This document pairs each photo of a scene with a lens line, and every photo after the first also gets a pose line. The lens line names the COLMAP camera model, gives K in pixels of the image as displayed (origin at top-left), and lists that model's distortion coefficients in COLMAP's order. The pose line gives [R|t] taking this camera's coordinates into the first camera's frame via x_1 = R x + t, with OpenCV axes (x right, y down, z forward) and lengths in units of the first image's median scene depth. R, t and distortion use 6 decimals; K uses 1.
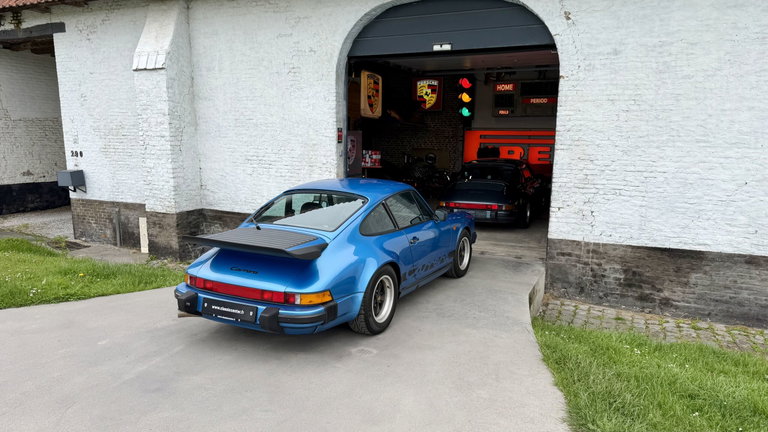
lens RADIAL K [[533.7, 0, 385.2], [0, 533.7, 213.5], [0, 0, 1]] dist [0.085841, -0.145789]
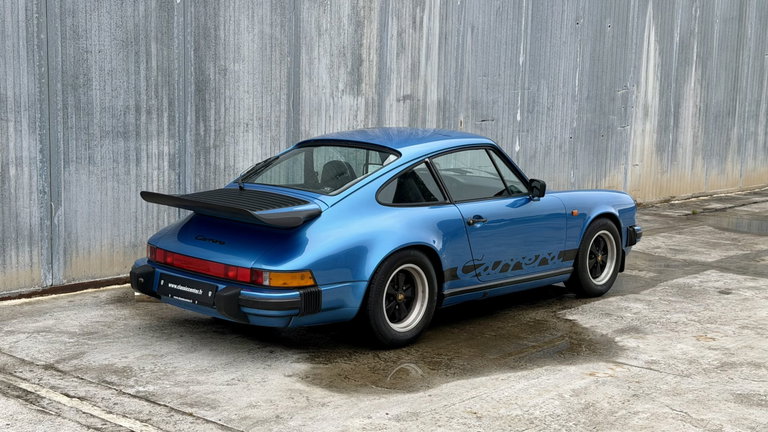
lens RADIAL K [[1093.8, 0, 384.0], [0, 1093.8, 216.0], [0, 0, 1]] dist [0.101970, 0.011259]
pose [[0.961613, 0.041597, -0.271239, 0.251248], [-0.044500, 0.998999, -0.004558, 0.043881], [0.270778, 0.016453, 0.962501, -0.270382]]
